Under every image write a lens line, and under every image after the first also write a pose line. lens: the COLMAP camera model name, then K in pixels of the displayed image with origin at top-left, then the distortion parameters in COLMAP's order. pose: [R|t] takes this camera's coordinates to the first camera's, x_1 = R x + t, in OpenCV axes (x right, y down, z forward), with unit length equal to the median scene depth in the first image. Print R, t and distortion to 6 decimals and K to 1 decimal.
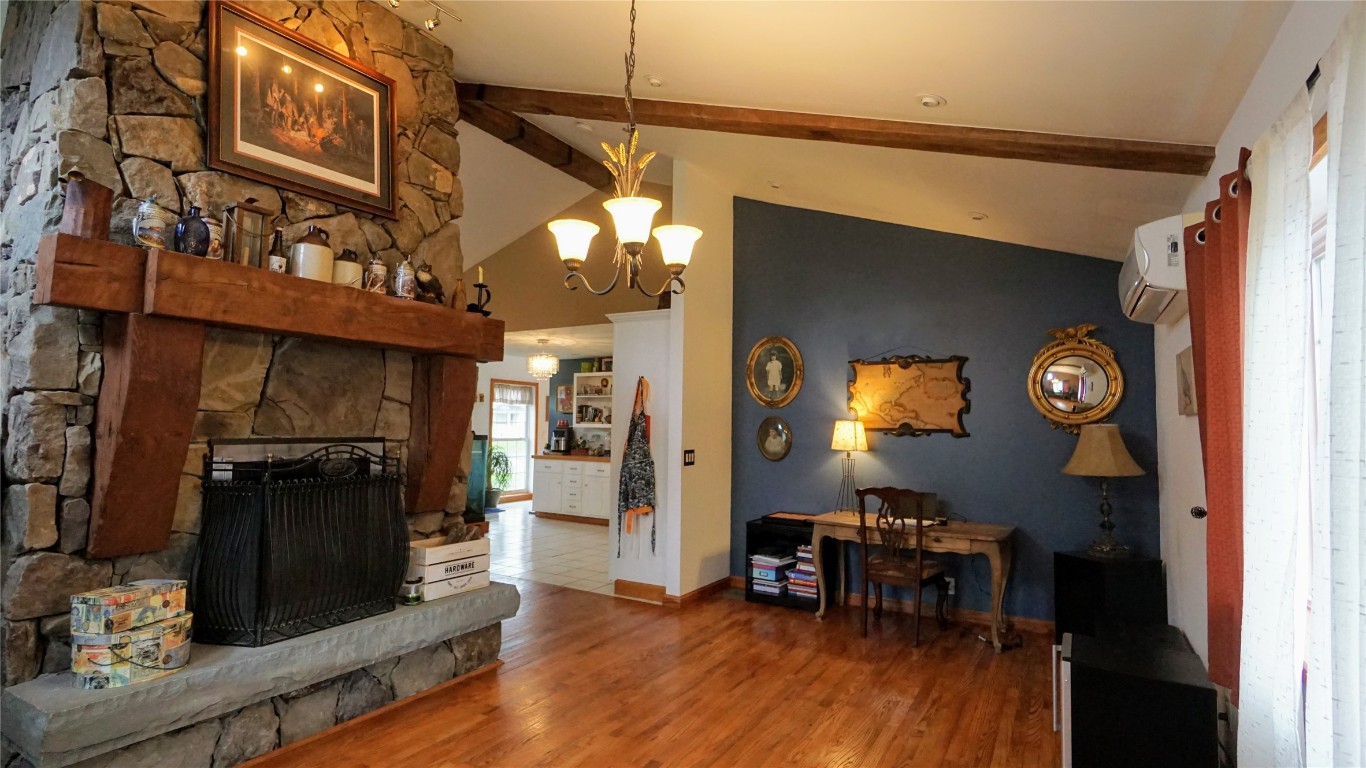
lens RADIAL K [[643.4, 0, 656.6], [0, 643.4, 385.0], [0, 0, 1]] dist [-0.002535, 0.000617]
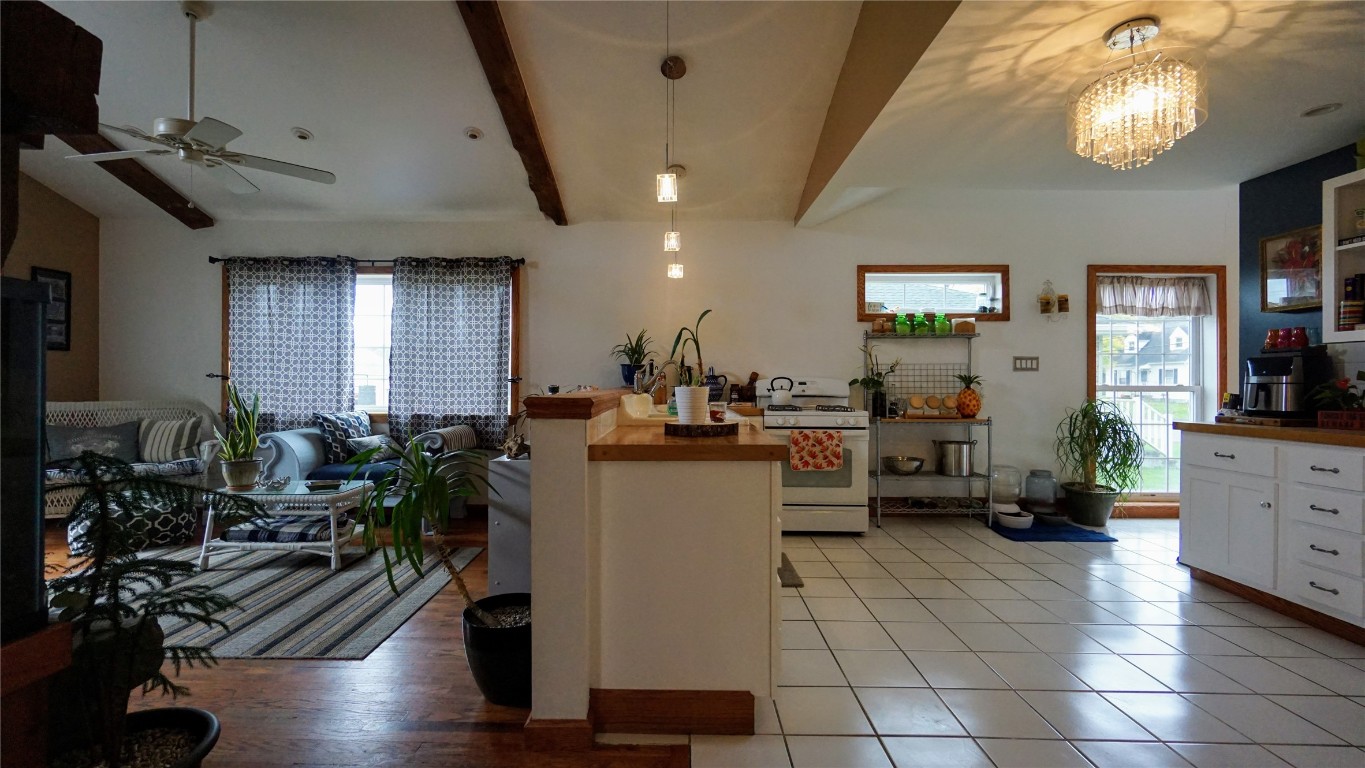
lens RADIAL K [[587.9, 0, 675.6], [0, 587.9, 384.8], [0, 0, 1]] dist [-0.004393, 0.001197]
pose [[0.536935, -0.010693, -0.843556, -0.165058], [0.058051, 0.998018, 0.024300, 0.182051], [0.841624, -0.062017, 0.536492, 1.675944]]
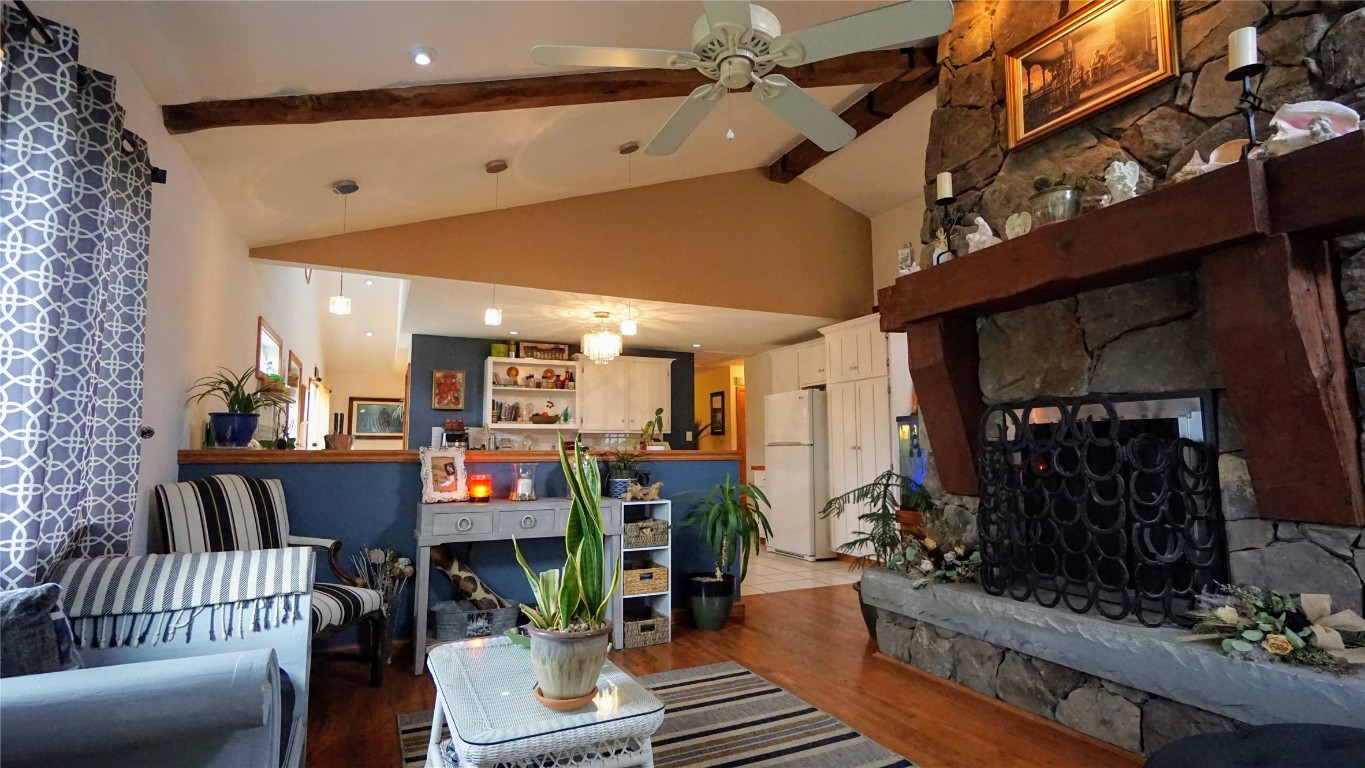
lens RADIAL K [[653.2, 0, 678.9], [0, 653.2, 385.2], [0, 0, 1]] dist [-0.001496, 0.000442]
pose [[0.523555, 0.069777, 0.849130, -2.034571], [-0.045528, 0.997508, -0.053898, 0.142829], [-0.850775, -0.010440, 0.525427, 1.216332]]
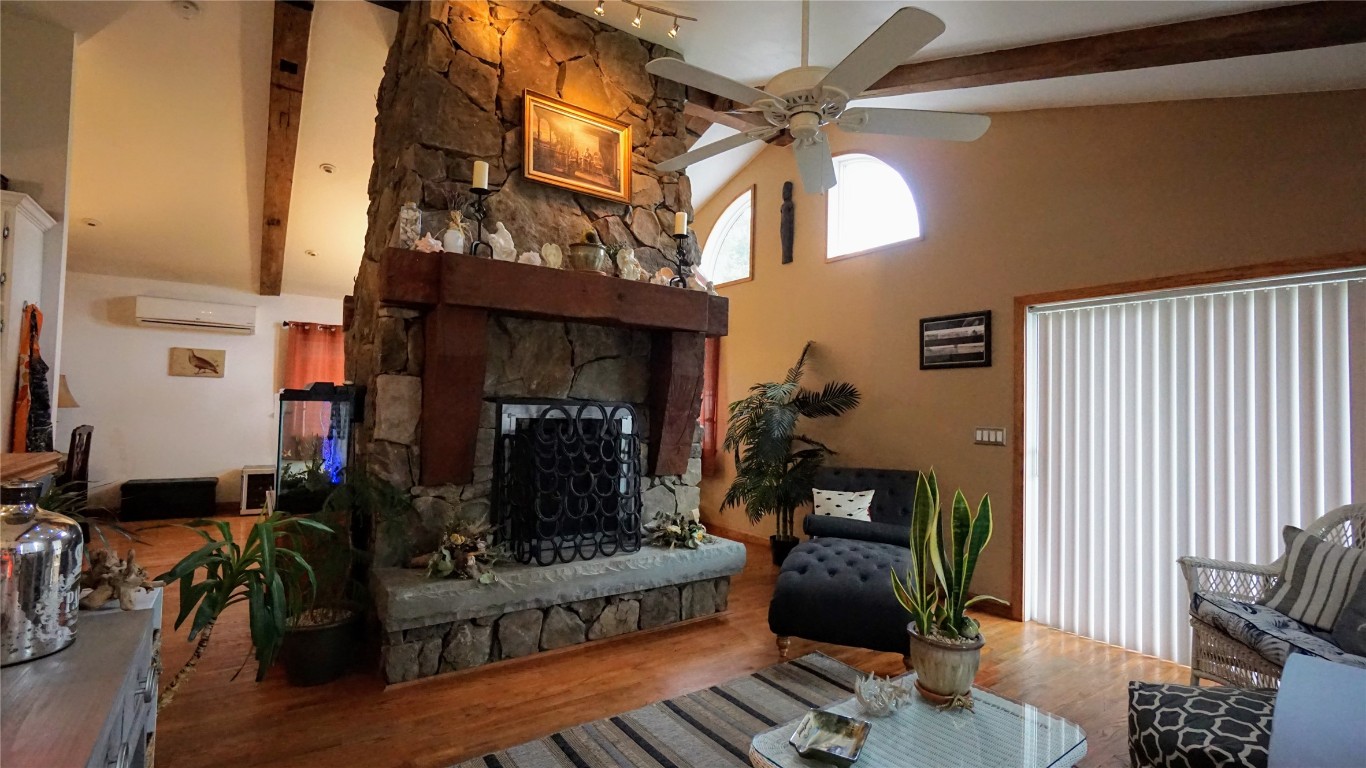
lens RADIAL K [[607.9, 0, 677.9], [0, 607.9, 384.9], [0, 0, 1]] dist [-0.009197, 0.000209]
pose [[-0.927102, -0.026430, 0.373877, -1.573363], [-0.065075, 0.993712, -0.091119, 0.146489], [-0.369118, -0.108806, -0.922991, 2.207625]]
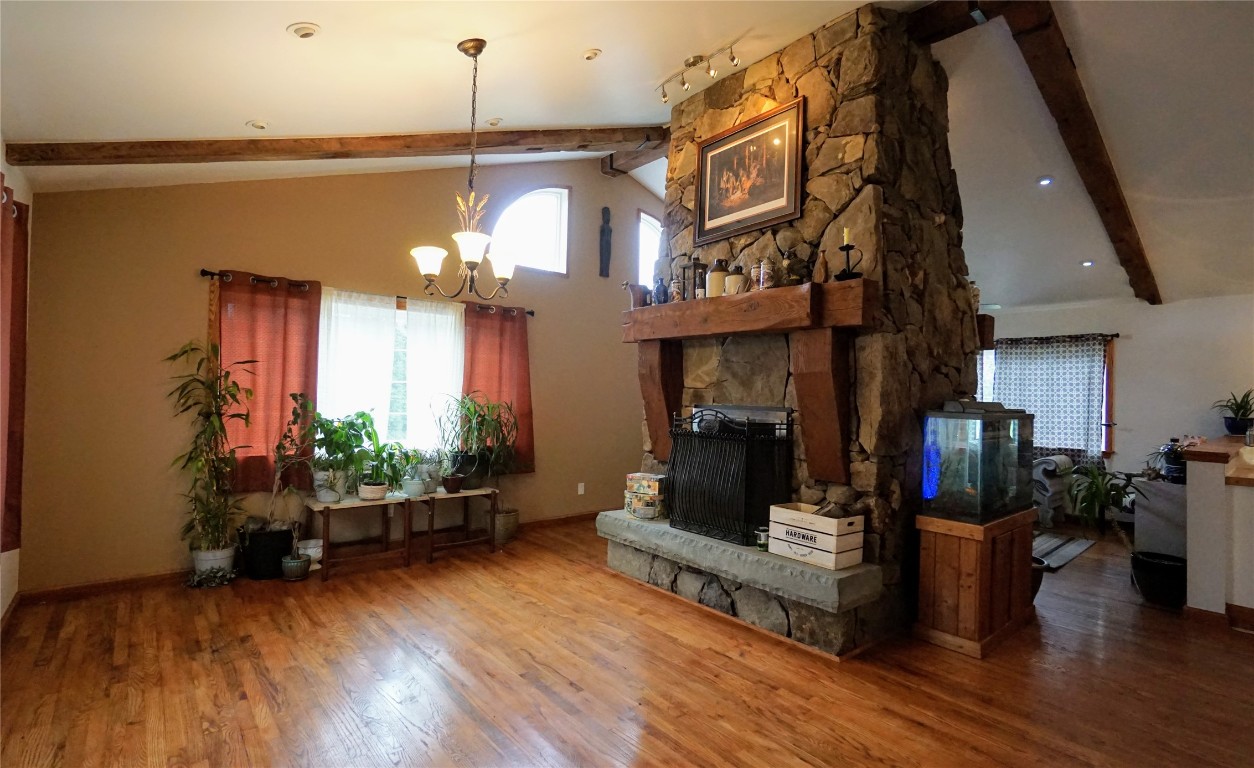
lens RADIAL K [[577.0, 0, 634.8], [0, 577.0, 383.0], [0, 0, 1]] dist [-0.000789, -0.000861]
pose [[-0.277802, -0.041395, -0.959746, 0.721283], [0.031670, 0.998133, -0.052218, 0.088942], [0.960116, -0.044902, -0.275972, 1.110897]]
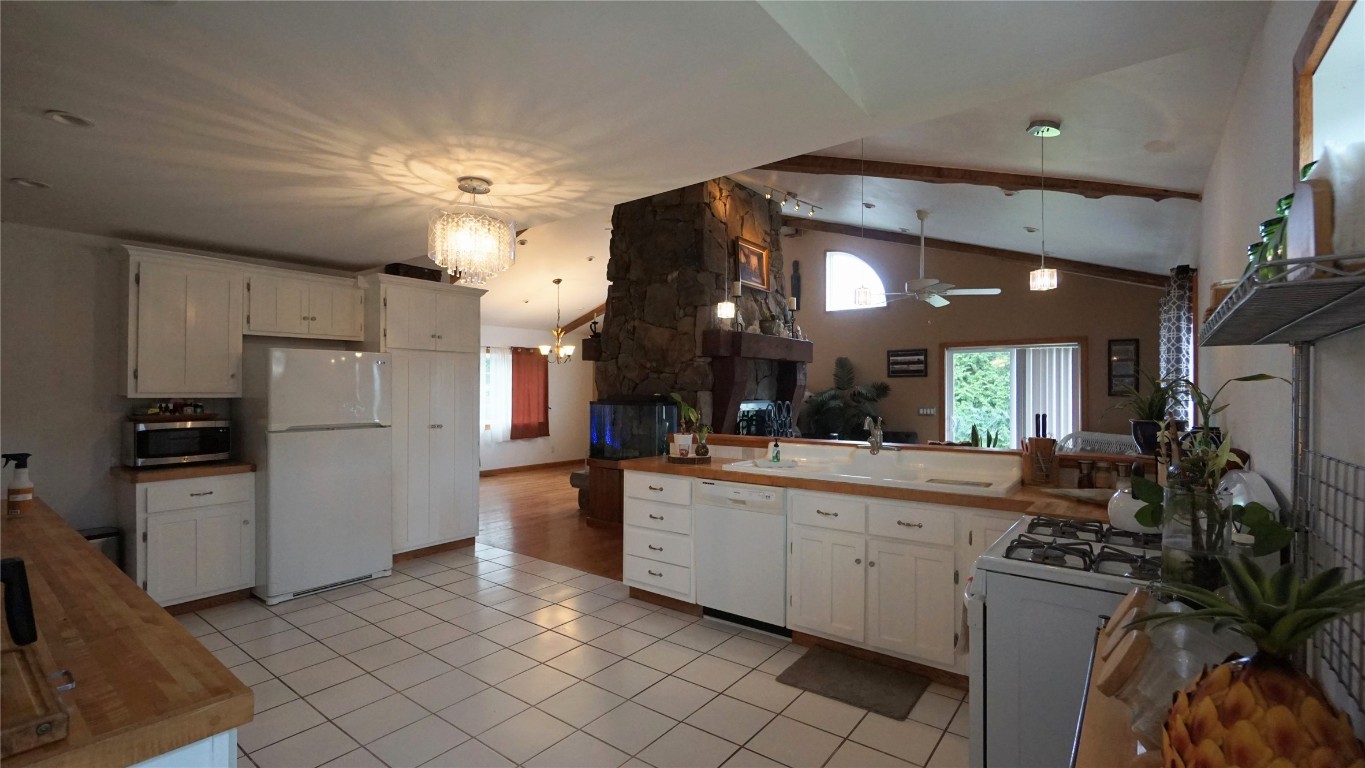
lens RADIAL K [[582.9, 0, 679.1], [0, 582.9, 385.1], [0, 0, 1]] dist [-0.005863, 0.000478]
pose [[-0.996748, -0.017467, 0.078661, -0.835977], [-0.023287, 0.997009, -0.073696, 0.190927], [-0.077138, -0.075288, -0.994174, 3.342739]]
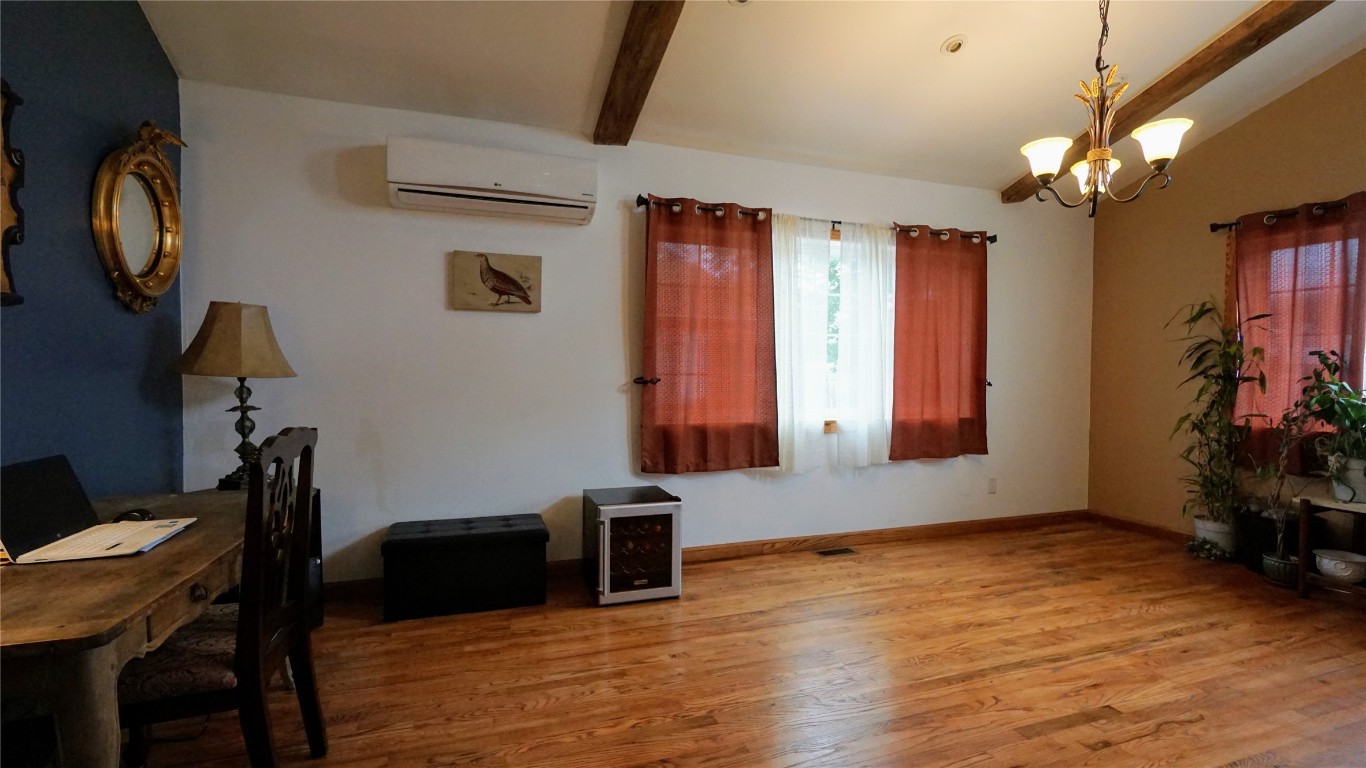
lens RADIAL K [[623.4, 0, 683.0], [0, 623.4, 384.0], [0, 0, 1]] dist [-0.001334, 0.000145]
pose [[-0.800621, -0.035562, 0.598115, -0.090408], [-0.058447, 0.998112, -0.018891, 0.161705], [-0.596314, -0.050083, -0.801187, 1.524592]]
